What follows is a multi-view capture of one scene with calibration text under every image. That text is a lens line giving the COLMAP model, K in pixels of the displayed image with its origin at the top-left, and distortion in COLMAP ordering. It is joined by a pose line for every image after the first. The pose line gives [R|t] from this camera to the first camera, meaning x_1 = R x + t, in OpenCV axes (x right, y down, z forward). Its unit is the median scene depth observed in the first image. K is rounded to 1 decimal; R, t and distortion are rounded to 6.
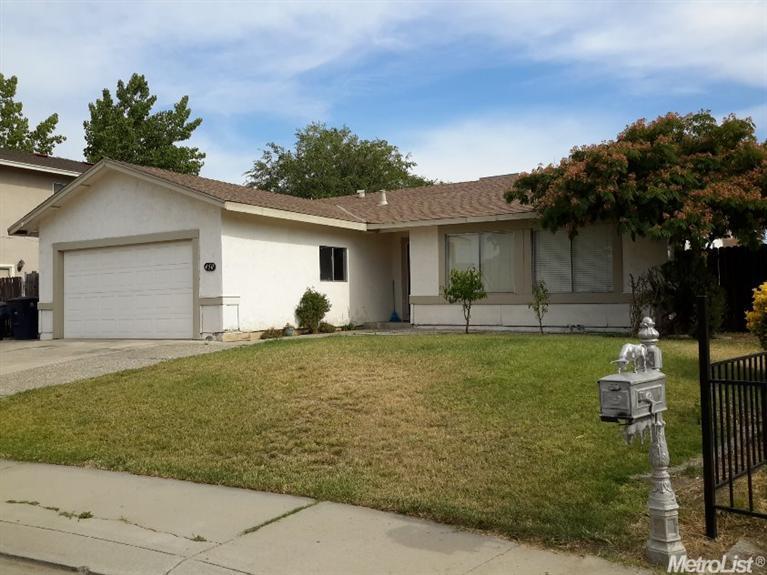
lens RADIAL K [[716.9, 0, 383.5], [0, 716.9, 287.5], [0, 0, 1]] dist [0.191400, -0.499964]
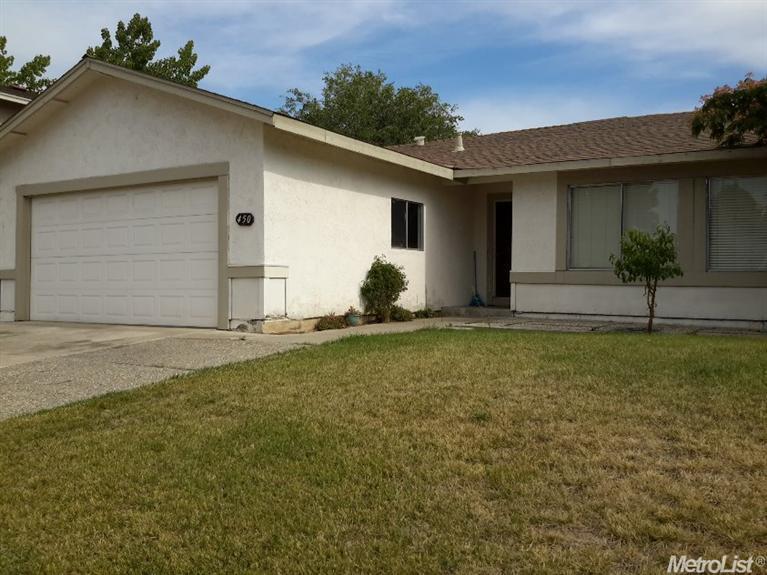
lens RADIAL K [[716.9, 0, 383.5], [0, 716.9, 287.5], [0, 0, 1]] dist [0.191400, -0.499964]
pose [[0.999749, 0.022358, 0.001089, -0.097259], [-0.022381, 0.999246, 0.031733, 0.008105], [-0.000379, -0.031750, 0.999496, 0.293678]]
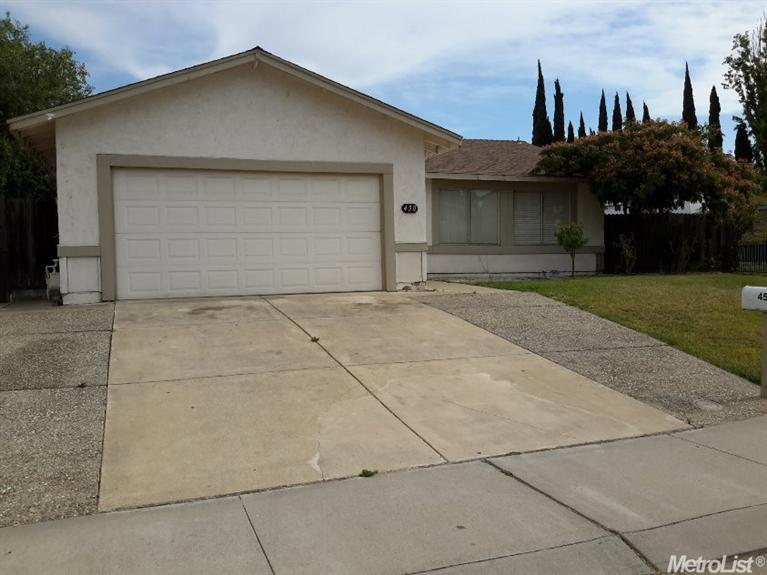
lens RADIAL K [[716.9, 0, 383.5], [0, 716.9, 287.5], [0, 0, 1]] dist [0.191400, -0.499964]
pose [[0.630001, -0.025532, 0.776175, -0.817757], [-0.018794, 0.998665, 0.048106, 0.022747], [-0.776367, -0.044894, 0.628680, 0.399095]]
